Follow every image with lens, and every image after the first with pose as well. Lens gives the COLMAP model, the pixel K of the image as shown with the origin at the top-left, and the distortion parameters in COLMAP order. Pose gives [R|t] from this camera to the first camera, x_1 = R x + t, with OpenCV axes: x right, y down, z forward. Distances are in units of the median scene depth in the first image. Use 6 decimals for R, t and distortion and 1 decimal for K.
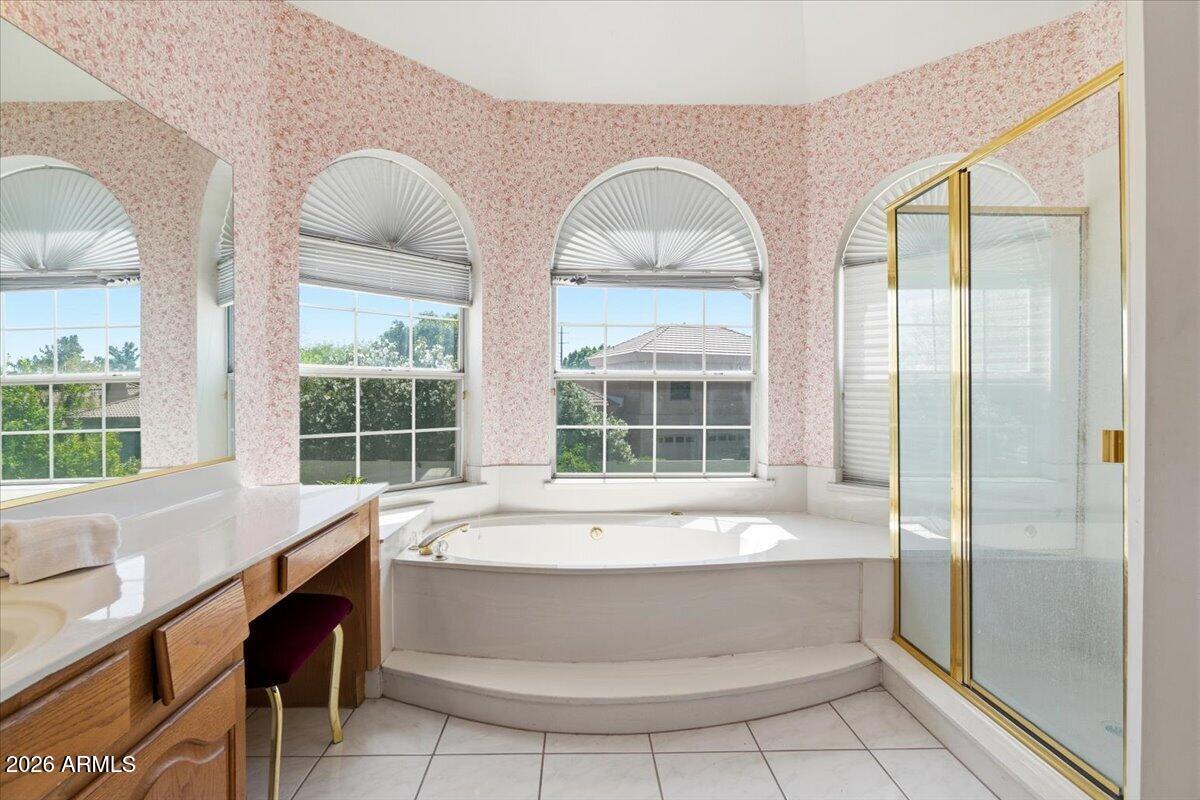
lens RADIAL K [[577.2, 0, 592.1], [0, 577.2, 396.9], [0, 0, 1]] dist [0.002472, 0.000826]
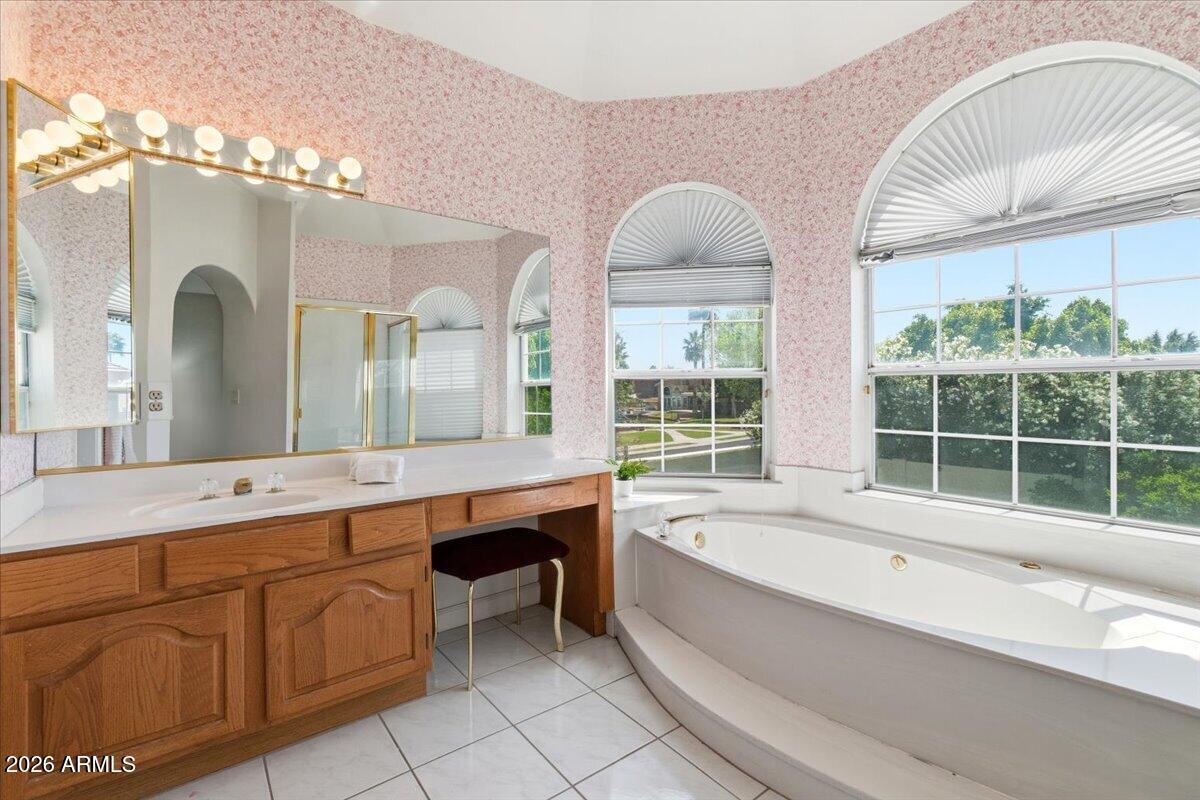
lens RADIAL K [[540.5, 0, 592.2], [0, 540.5, 392.6], [0, 0, 1]] dist [0.001370, 0.000871]
pose [[0.577193, 0.000287, -0.816608, 0.376379], [-0.002160, 0.999997, -0.001176, -0.002490], [0.816605, 0.002442, 0.577191, 0.199511]]
